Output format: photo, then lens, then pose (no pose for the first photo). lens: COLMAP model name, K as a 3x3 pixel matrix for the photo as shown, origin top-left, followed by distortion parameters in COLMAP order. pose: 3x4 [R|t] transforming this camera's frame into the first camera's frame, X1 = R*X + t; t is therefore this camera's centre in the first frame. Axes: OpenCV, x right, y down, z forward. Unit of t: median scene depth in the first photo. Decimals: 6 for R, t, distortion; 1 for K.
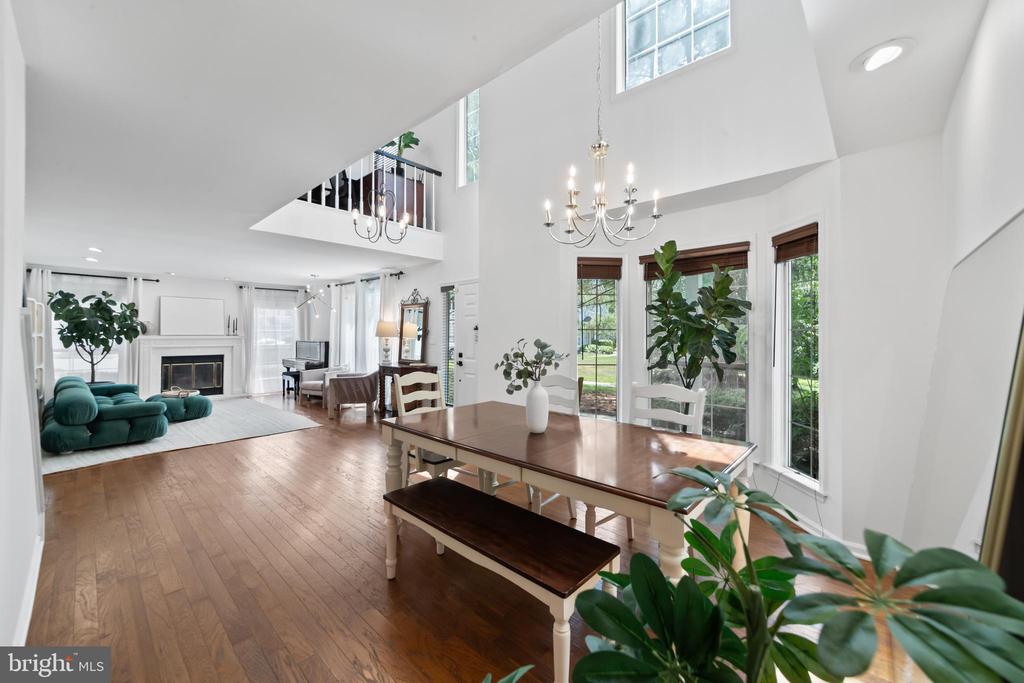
lens RADIAL K [[394.5, 0, 514.8], [0, 394.5, 336.1], [0, 0, 1]] dist [-0.003231, -0.000197]
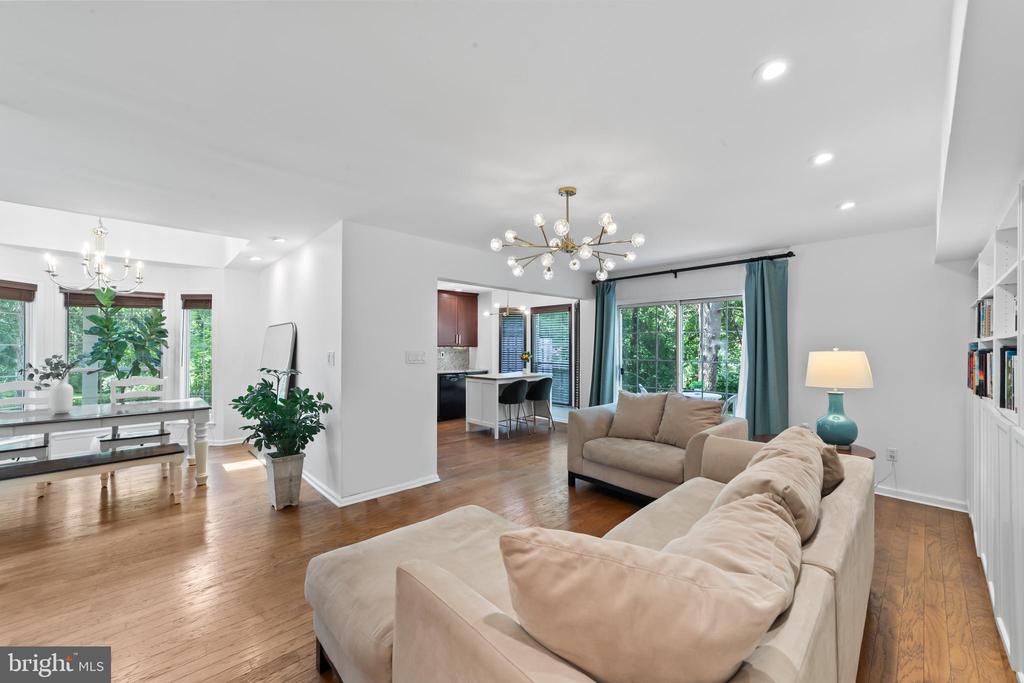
lens RADIAL K [[394.5, 0, 516.9], [0, 394.5, 346.8], [0, 0, 1]] dist [-0.003231, -0.000197]
pose [[0.078010, -0.001397, 0.996952, -0.969177], [0.006529, 0.999978, 0.000891, -0.008931], [-0.996931, 0.006440, 0.078017, -0.622753]]
